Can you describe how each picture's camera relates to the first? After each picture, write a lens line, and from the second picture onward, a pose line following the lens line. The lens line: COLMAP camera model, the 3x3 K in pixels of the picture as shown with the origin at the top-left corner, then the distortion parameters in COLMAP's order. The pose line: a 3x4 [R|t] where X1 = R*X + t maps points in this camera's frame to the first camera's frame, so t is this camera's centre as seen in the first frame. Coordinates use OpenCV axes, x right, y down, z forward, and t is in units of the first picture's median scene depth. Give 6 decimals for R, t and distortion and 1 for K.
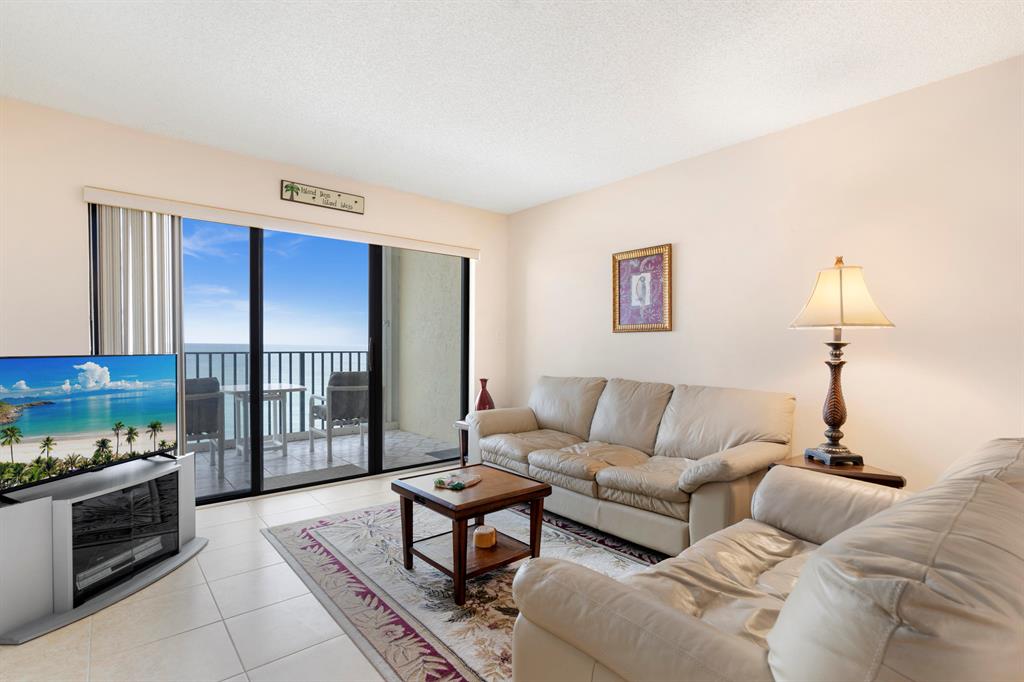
lens RADIAL K [[494.9, 0, 512.0], [0, 494.9, 341.0], [0, 0, 1]] dist [0.034953, 0.000012]
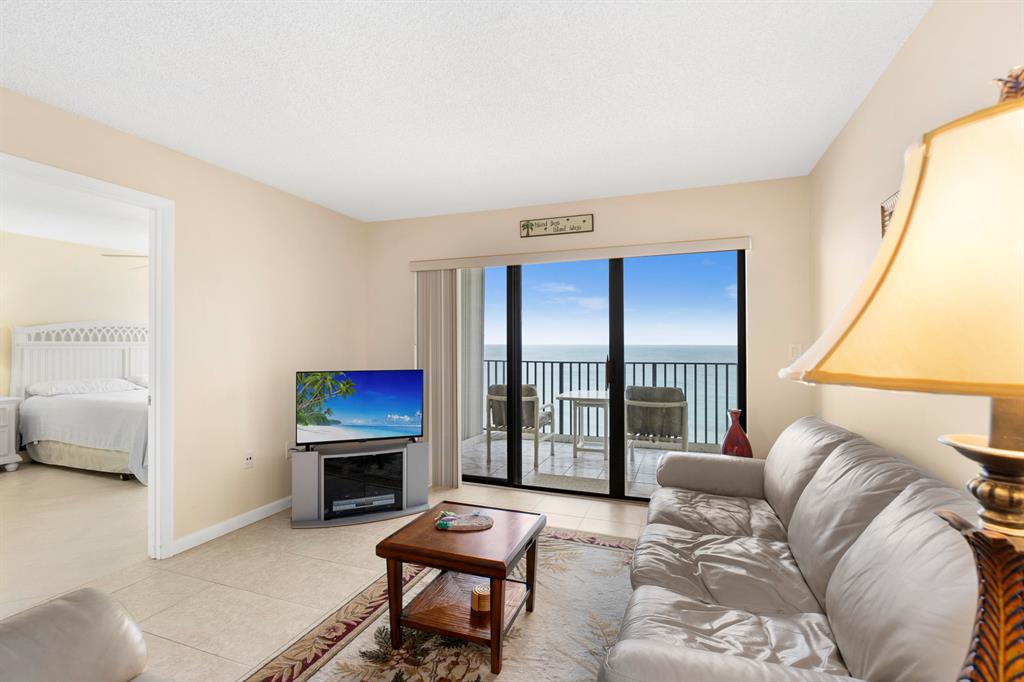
lens RADIAL K [[464.6, 0, 512.0], [0, 464.6, 341.0], [0, 0, 1]] dist [-0.004035, -0.000175]
pose [[0.491446, -0.015062, -0.870778, 0.487837], [0.015403, 0.999844, -0.008601, -0.034683], [0.870772, -0.009186, 0.491602, 0.463178]]
